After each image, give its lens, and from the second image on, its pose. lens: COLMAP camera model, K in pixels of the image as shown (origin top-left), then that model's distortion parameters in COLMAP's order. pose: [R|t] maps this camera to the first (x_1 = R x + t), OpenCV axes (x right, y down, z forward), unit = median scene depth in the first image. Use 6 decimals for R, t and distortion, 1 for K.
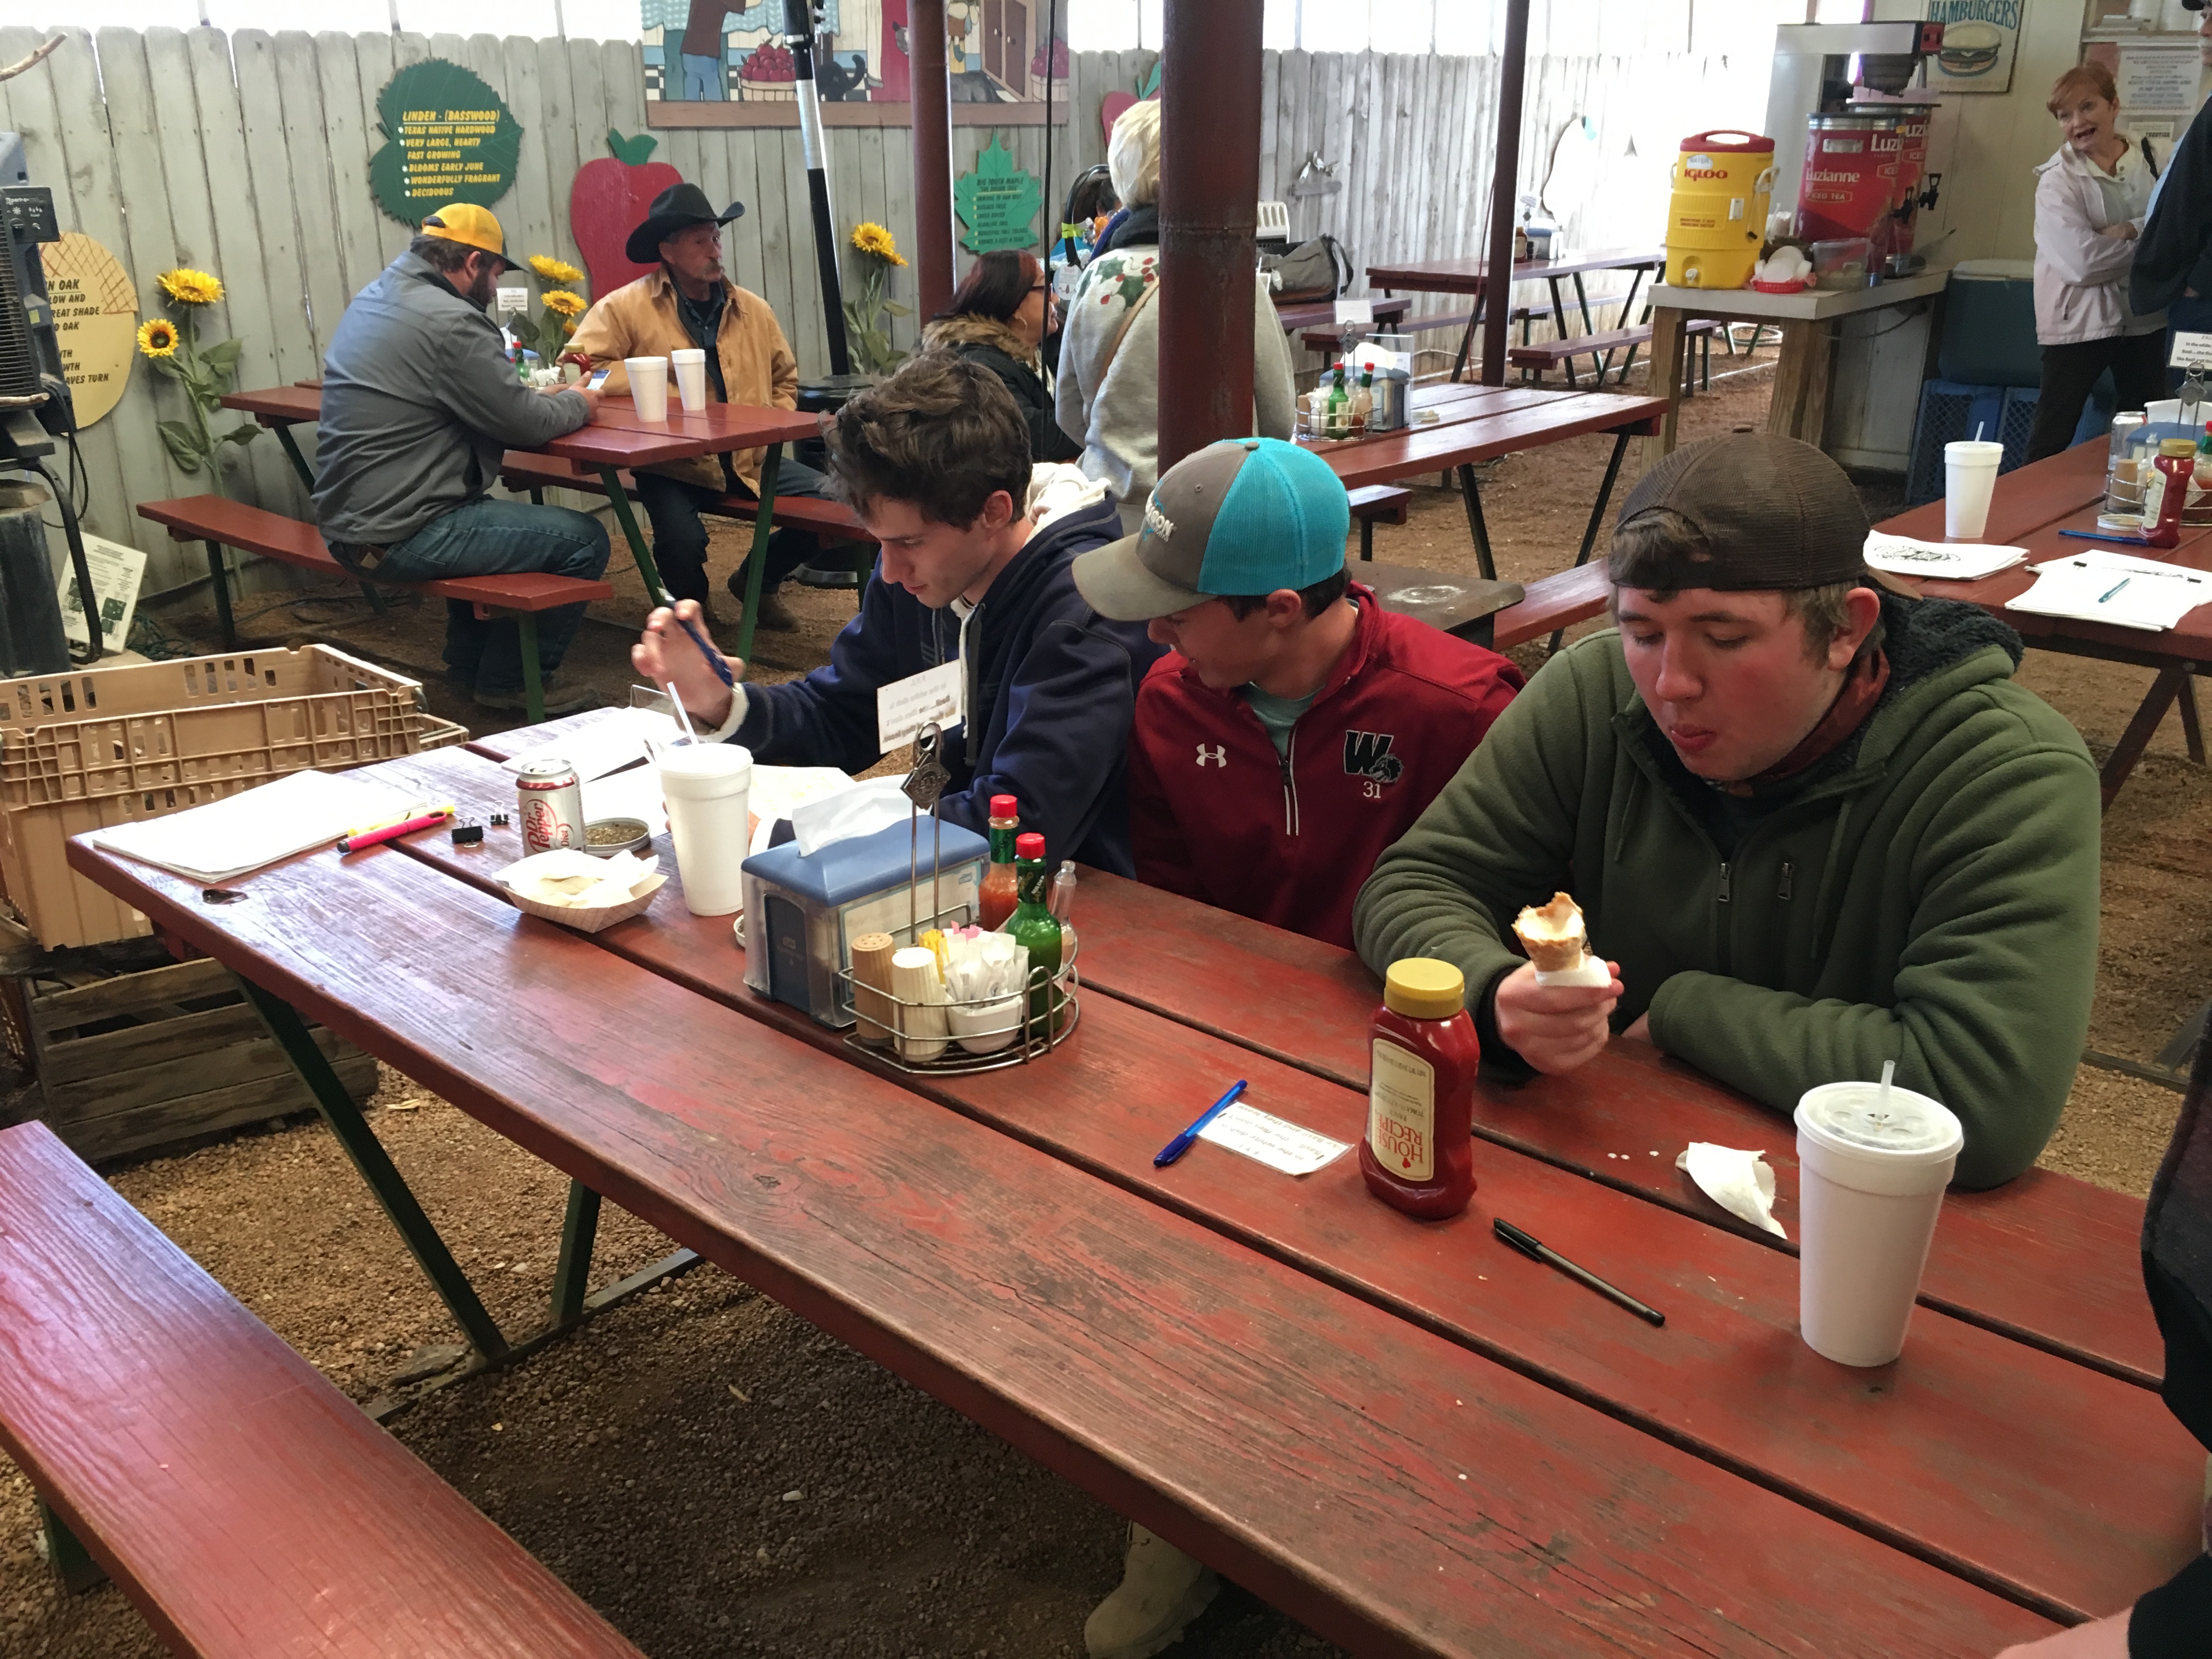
lens RADIAL K [[1878.9, 0, 1106.1], [0, 1878.9, 826.2], [0, 0, 1]] dist [0.092517, -0.140754]
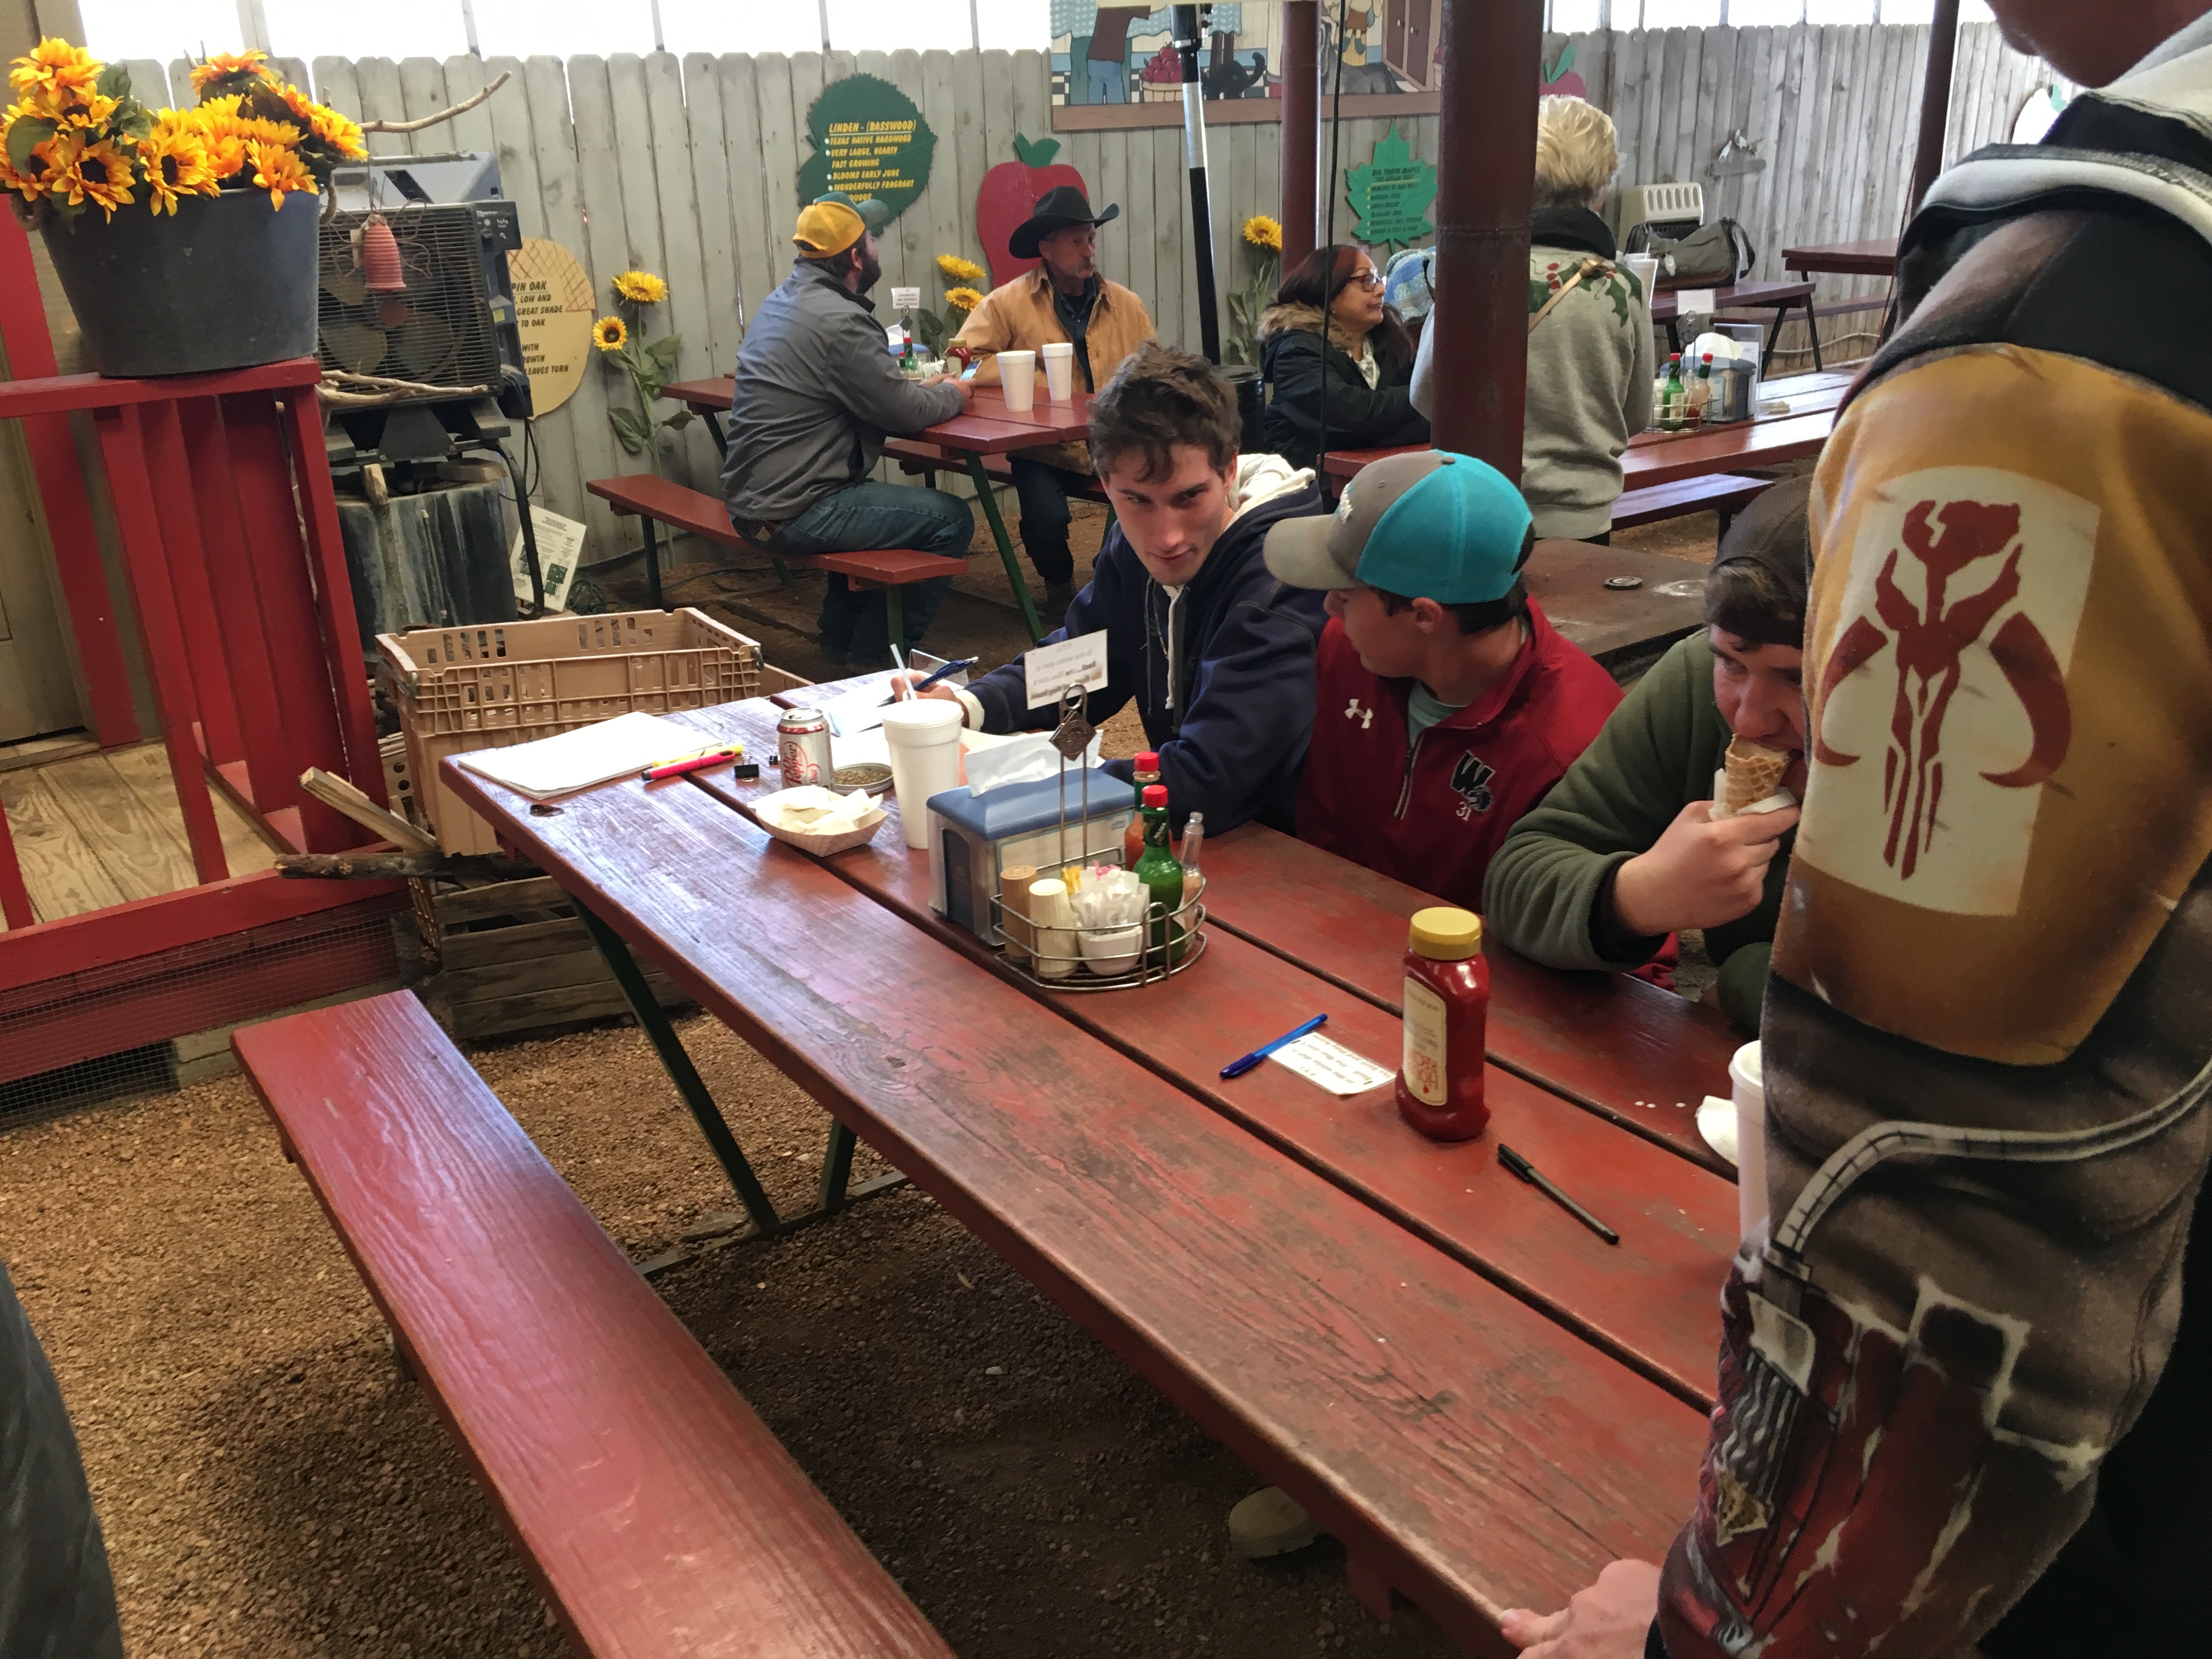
lens RADIAL K [[1877.5, 0, 1111.0], [0, 1877.5, 827.5], [0, 0, 1]] dist [0.081836, -0.107553]
pose [[0.975220, 0.053994, -0.214550, 0.096004], [-0.052094, 0.998537, 0.014503, 0.007720], [0.215019, -0.002967, 0.976605, -0.061823]]
